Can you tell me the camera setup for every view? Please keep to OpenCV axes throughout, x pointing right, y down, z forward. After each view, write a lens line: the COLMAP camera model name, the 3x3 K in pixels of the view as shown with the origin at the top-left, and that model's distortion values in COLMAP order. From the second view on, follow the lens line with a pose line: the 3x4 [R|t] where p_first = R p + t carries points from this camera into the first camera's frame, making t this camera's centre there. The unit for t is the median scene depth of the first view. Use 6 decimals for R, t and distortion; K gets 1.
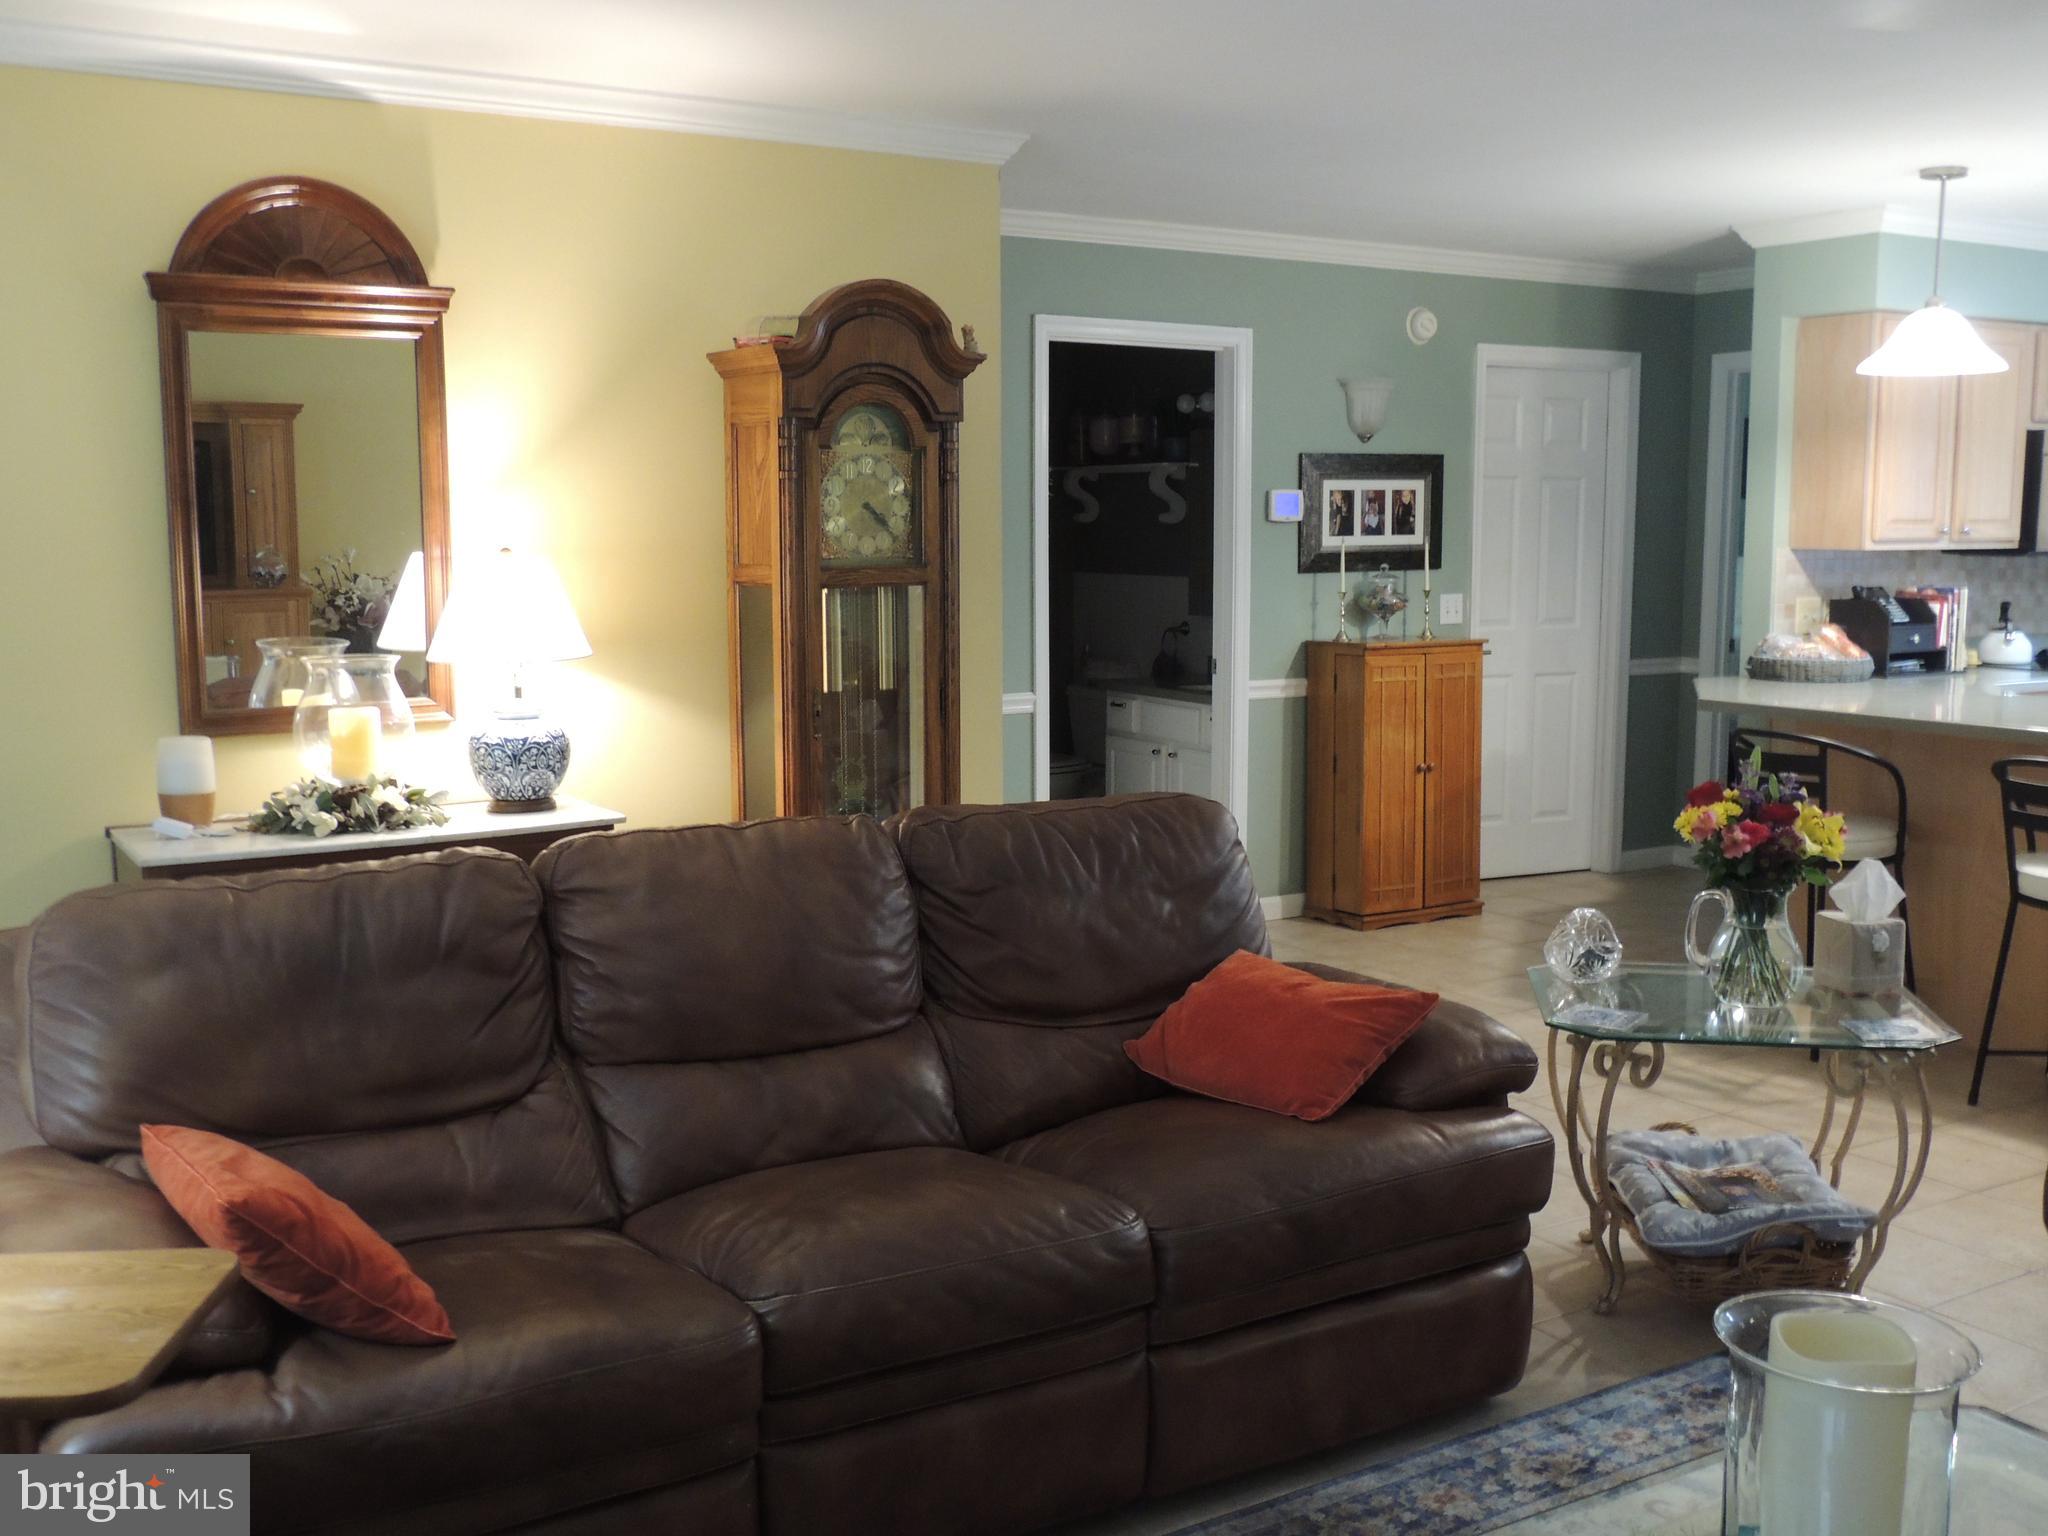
lens RADIAL K [[1983.7, 0, 1029.4], [0, 1983.7, 770.4], [0, 0, 1]] dist [-0.017152, 0.005105]
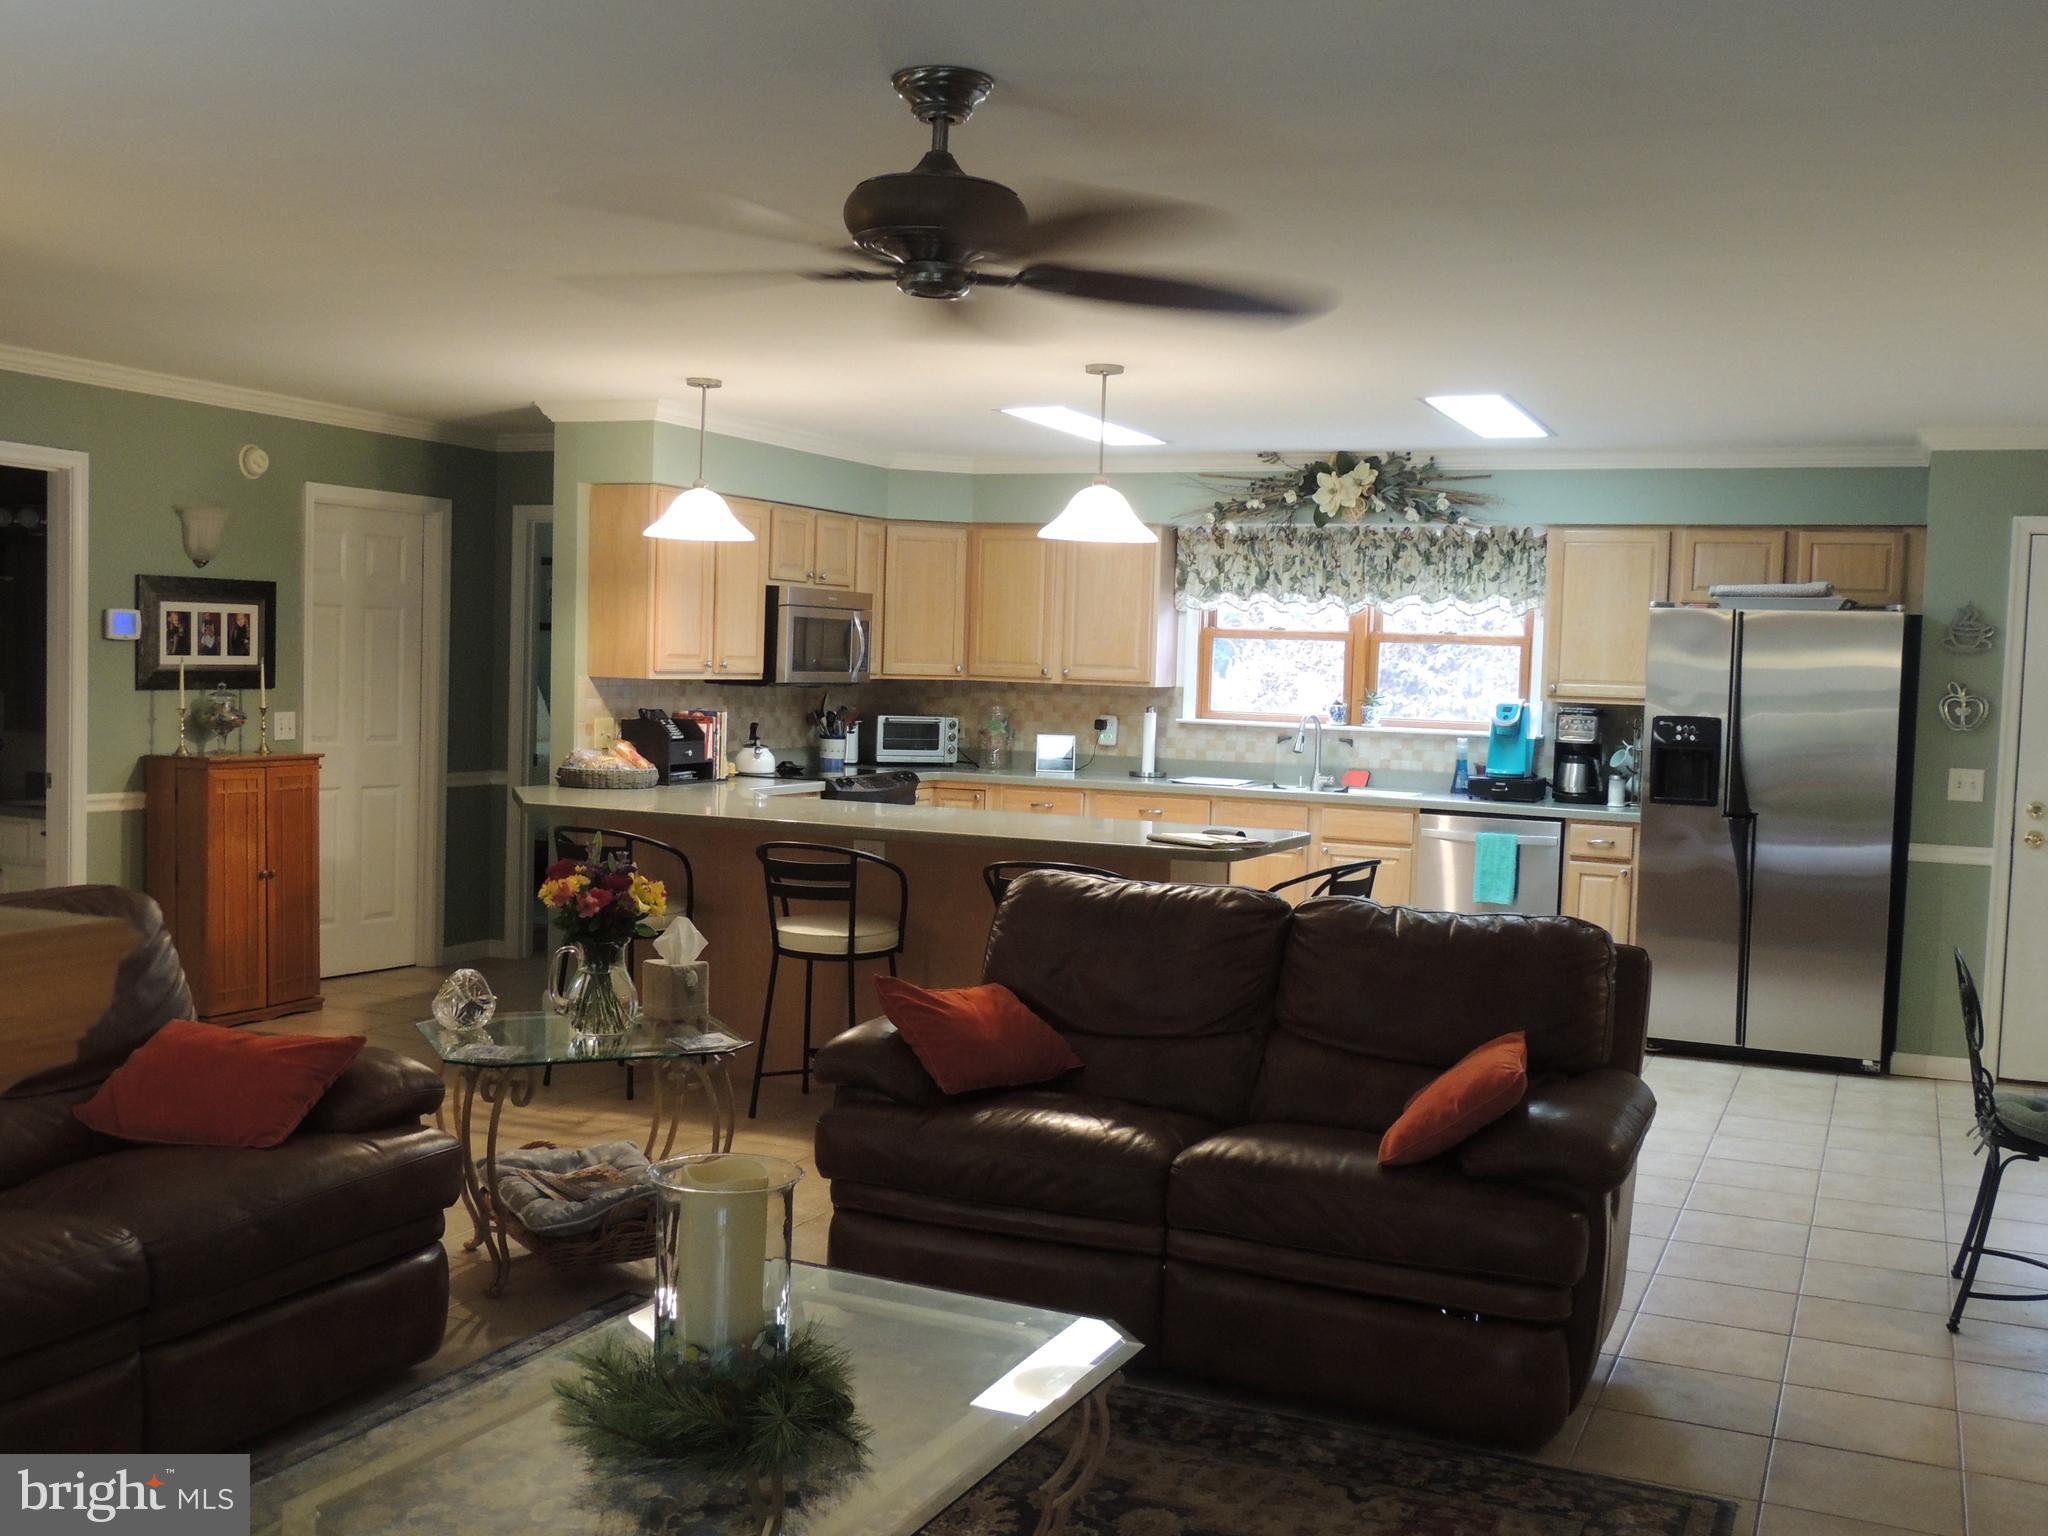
lens RADIAL K [[1983.7, 0, 1029.4], [0, 1983.7, 770.4], [0, 0, 1]] dist [-0.017152, 0.005105]
pose [[0.822649, -0.004279, 0.568534, -0.072608], [0.039345, 0.998003, -0.049419, 0.012651], [-0.567187, 0.063023, 0.821174, -0.117421]]
